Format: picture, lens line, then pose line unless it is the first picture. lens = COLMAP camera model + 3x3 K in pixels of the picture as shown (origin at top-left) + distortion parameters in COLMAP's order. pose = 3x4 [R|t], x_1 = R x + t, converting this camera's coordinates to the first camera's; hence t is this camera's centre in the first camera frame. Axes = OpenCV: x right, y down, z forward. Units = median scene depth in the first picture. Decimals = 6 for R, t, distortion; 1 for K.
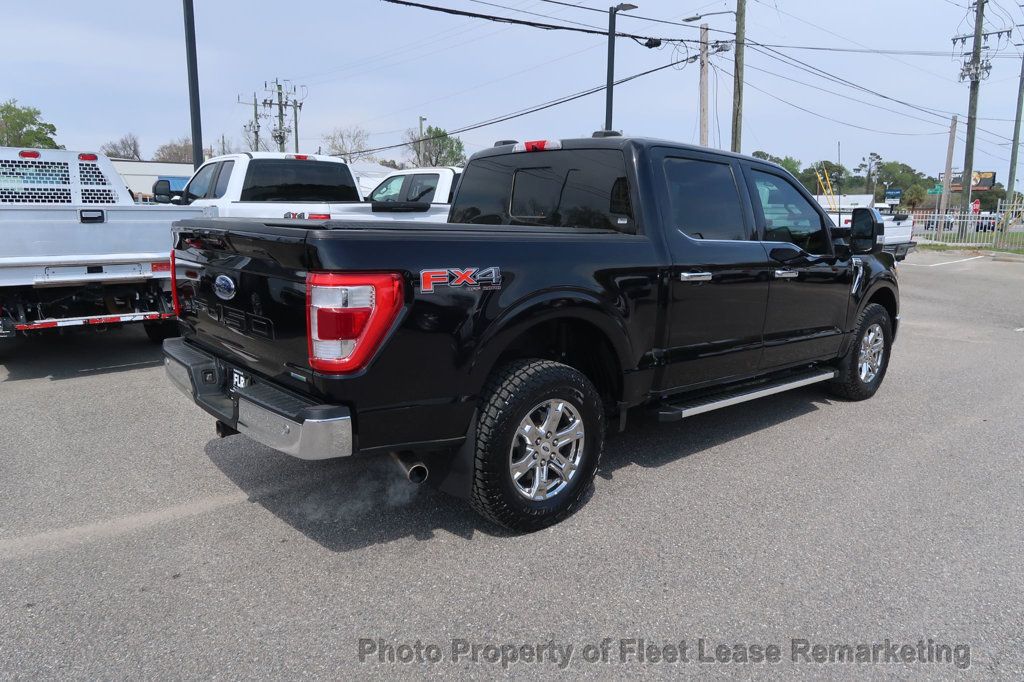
lens RADIAL K [[709.2, 0, 504.4], [0, 709.2, 346.7], [0, 0, 1]] dist [-0.035880, 0.018049]
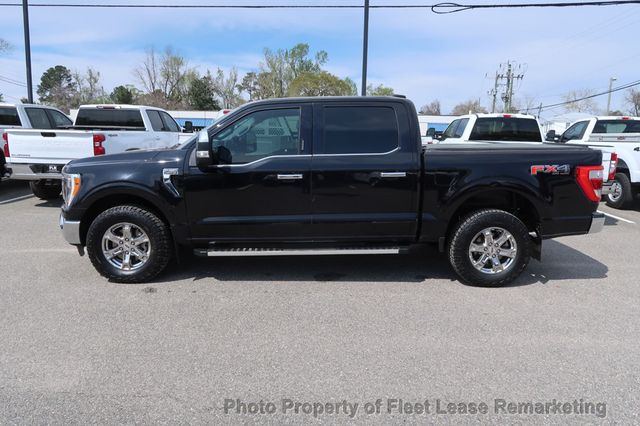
lens RADIAL K [[443.2, 0, 315.2], [0, 443.2, 211.6], [0, 0, 1]] dist [-0.035880, 0.018049]
pose [[0.724083, 0.117105, -0.679699, 0.216831], [-0.144152, 0.989411, 0.016901, -0.006452], [0.674481, 0.085743, 0.733297, 0.052967]]
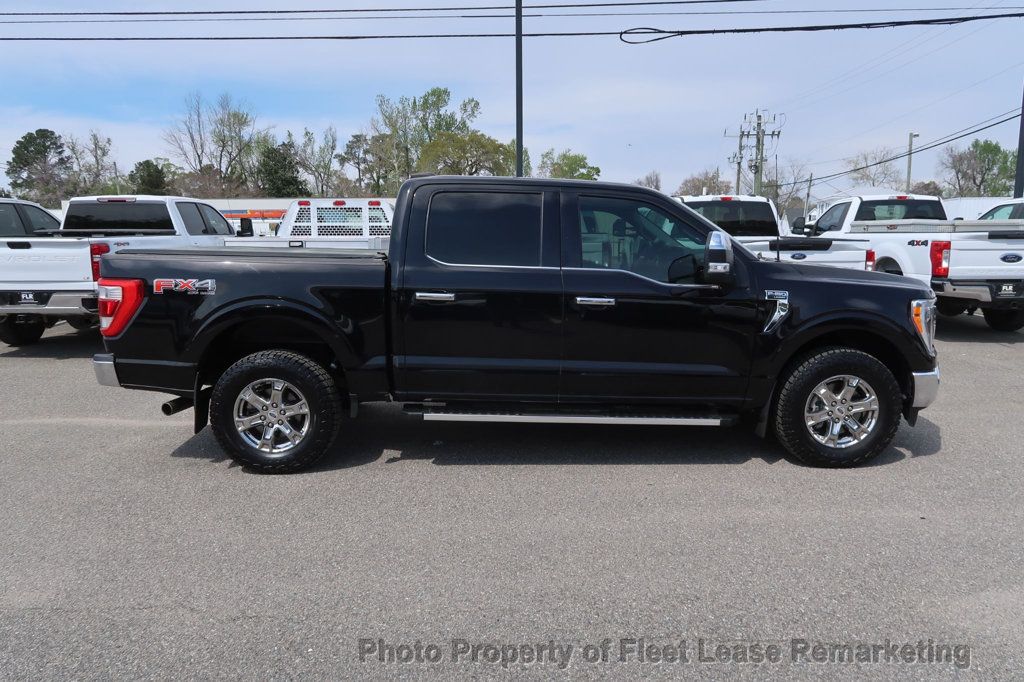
lens RADIAL K [[709.2, 0, 510.2], [0, 709.2, 346.9], [0, 0, 1]] dist [-0.035880, 0.018049]
pose [[0.761930, 0.086431, -0.641866, 0.253282], [-0.111049, 0.993813, 0.002001, -0.007837], [0.638068, 0.069754, 0.766814, 0.048649]]
